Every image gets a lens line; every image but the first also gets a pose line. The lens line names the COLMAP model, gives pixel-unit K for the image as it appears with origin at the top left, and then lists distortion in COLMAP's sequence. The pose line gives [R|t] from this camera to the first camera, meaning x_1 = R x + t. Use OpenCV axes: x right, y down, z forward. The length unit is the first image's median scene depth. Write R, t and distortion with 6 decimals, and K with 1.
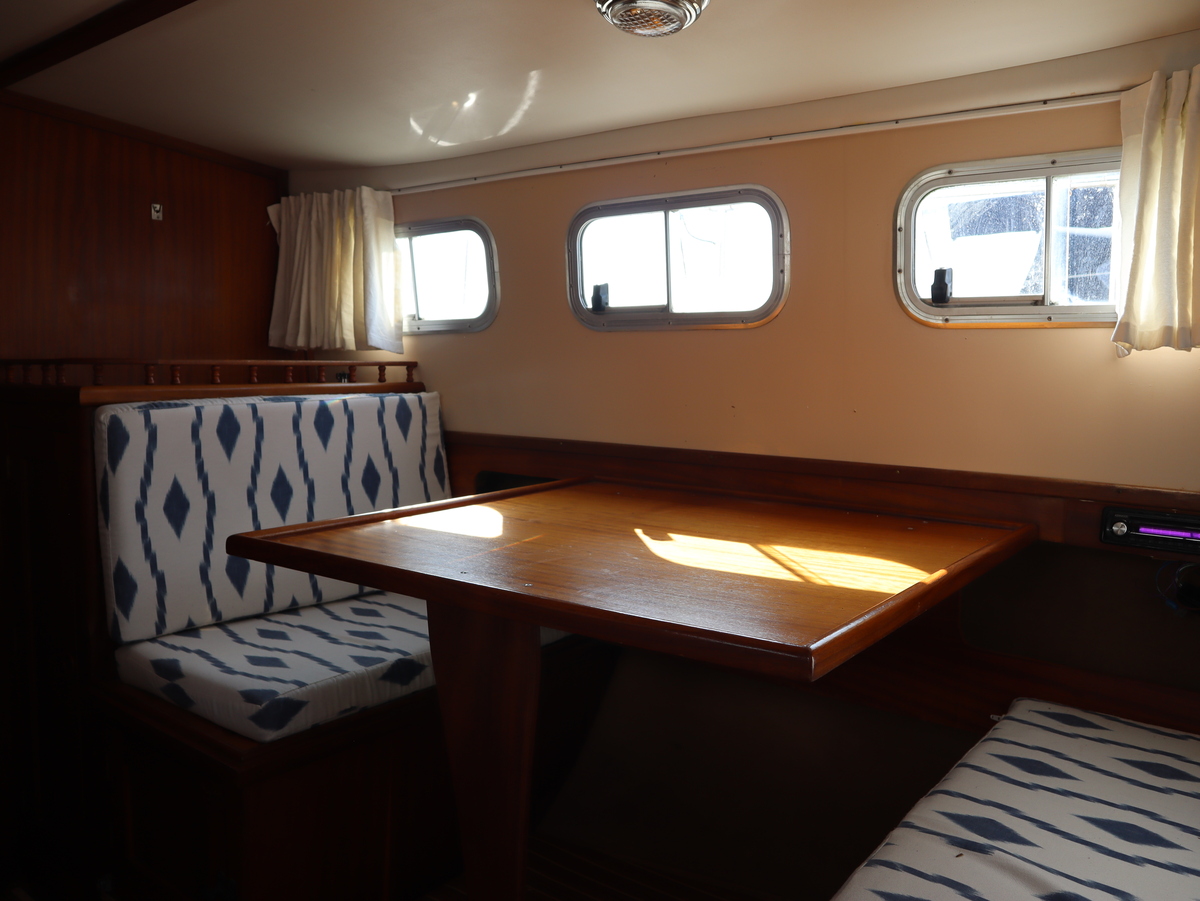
lens RADIAL K [[942.4, 0, 600.0], [0, 942.4, 450.5], [0, 0, 1]] dist [-0.126032, 0.088206]
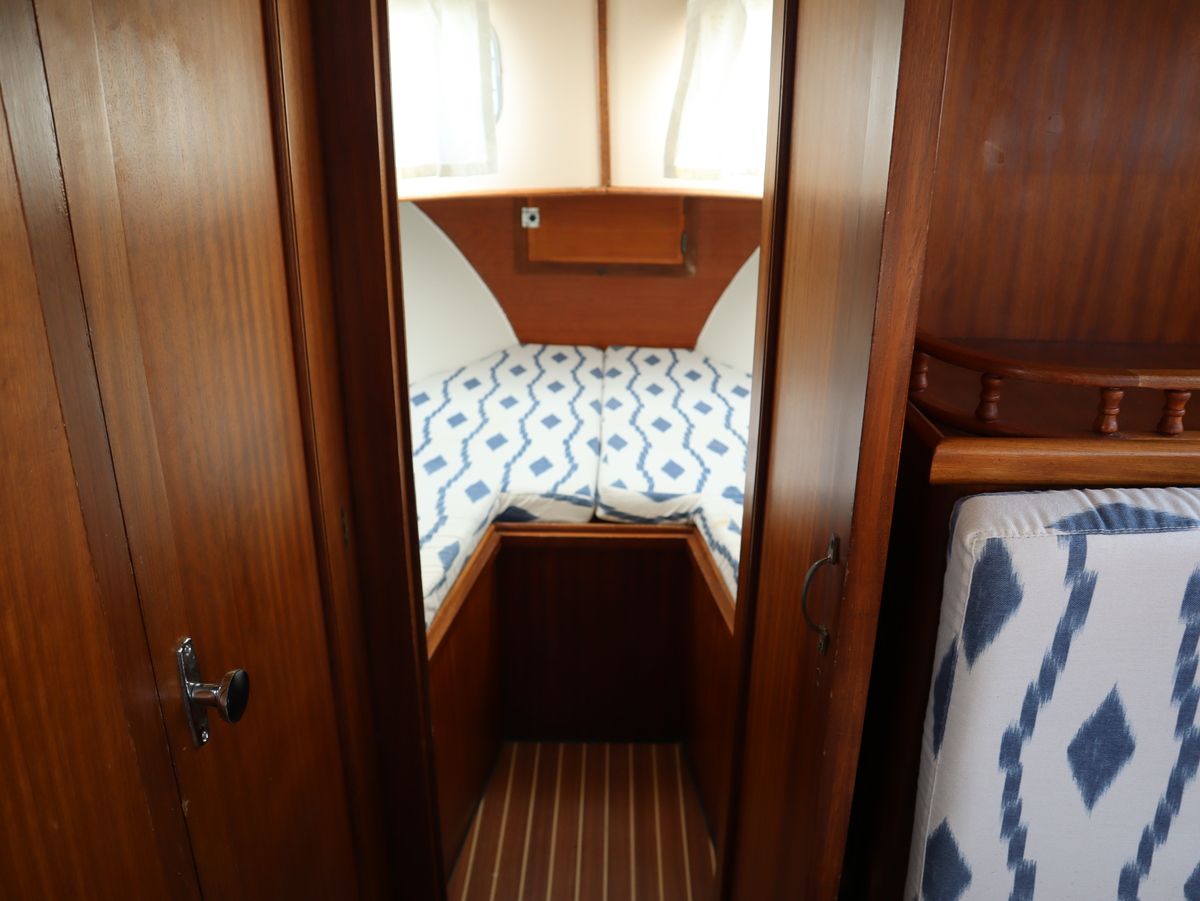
lens RADIAL K [[942.4, 0, 600.0], [0, 942.4, 450.5], [0, 0, 1]] dist [-0.126032, 0.088206]
pose [[0.577537, 0.276437, -0.768136, -0.284363], [-0.064681, 0.953460, 0.294500, -0.159707], [0.813798, -0.120401, 0.568539, 0.543583]]
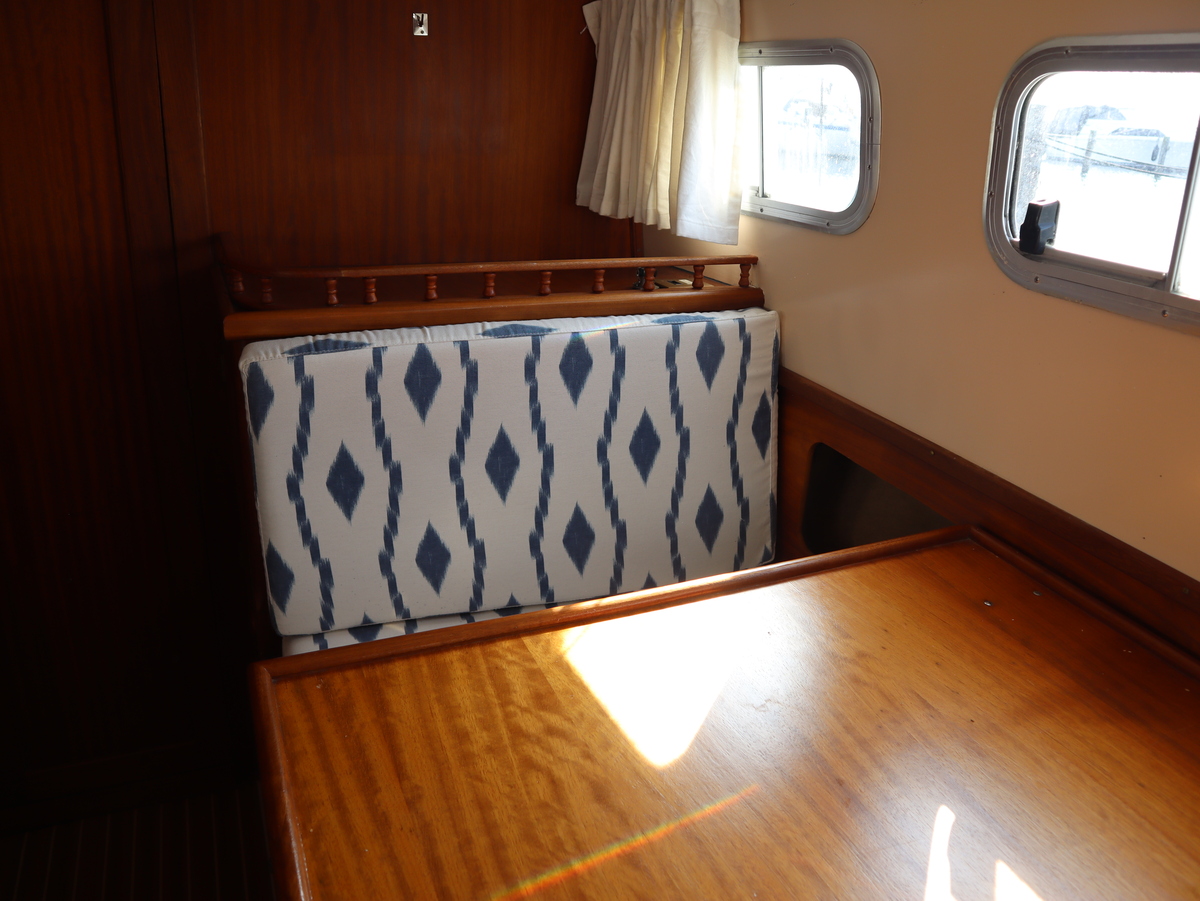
lens RADIAL K [[942.4, 0, 600.0], [0, 942.4, 450.5], [0, 0, 1]] dist [-0.126032, 0.088206]
pose [[0.865871, 0.209676, -0.454207, 0.048706], [-0.081409, 0.954882, 0.285609, -0.176914], [0.493600, -0.210324, 0.843874, 0.430613]]
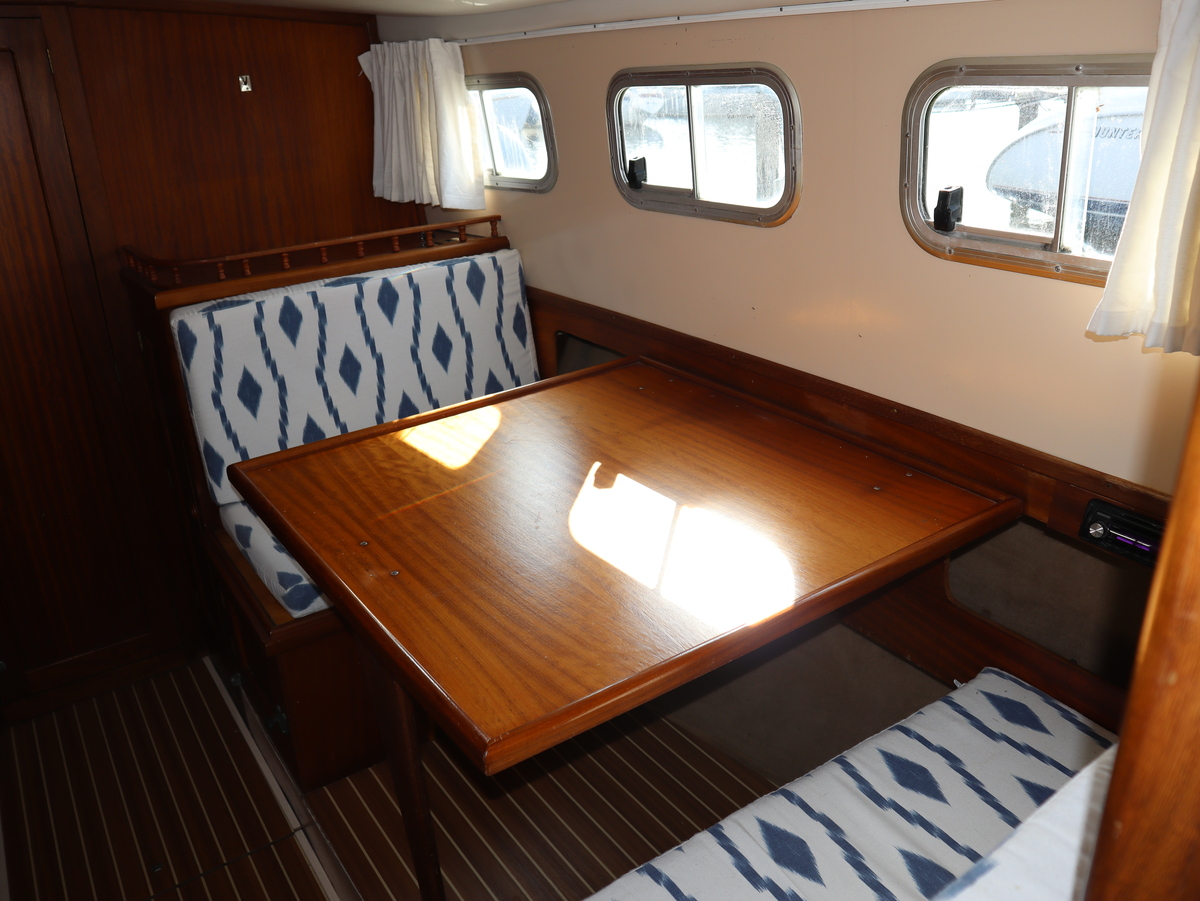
lens RADIAL K [[942.4, 0, 600.0], [0, 942.4, 450.5], [0, 0, 1]] dist [-0.126032, 0.088206]
pose [[0.950122, 0.073055, -0.303202, 0.277751], [0.022009, 0.954049, 0.298840, -0.185184], [0.311102, -0.290607, 0.904855, 0.069871]]
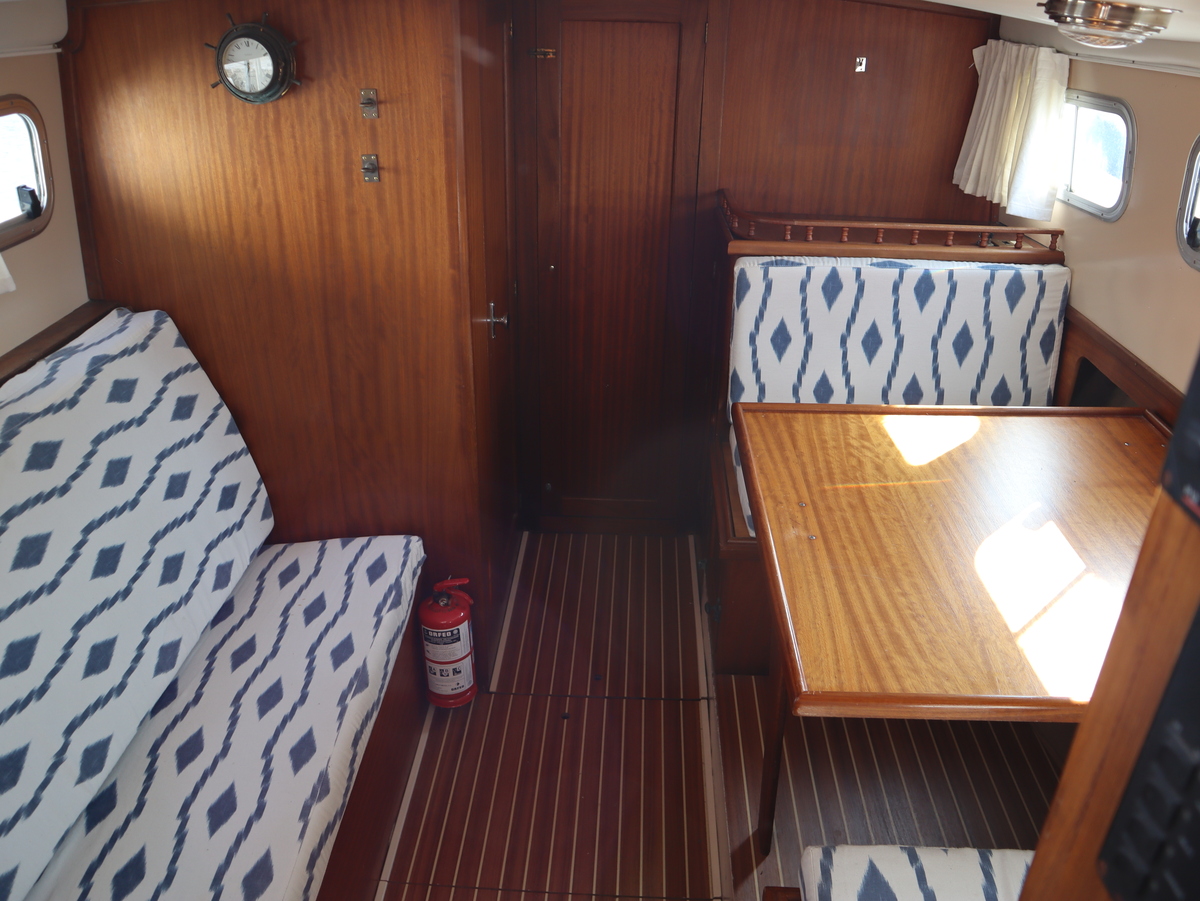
lens RADIAL K [[942.4, 0, 600.0], [0, 942.4, 450.5], [0, 0, 1]] dist [-0.126032, 0.088206]
pose [[0.567578, 0.367254, -0.736871, 0.406304], [-0.077216, 0.914800, 0.396457, -0.280613], [0.819691, -0.168122, 0.547579, 0.018049]]
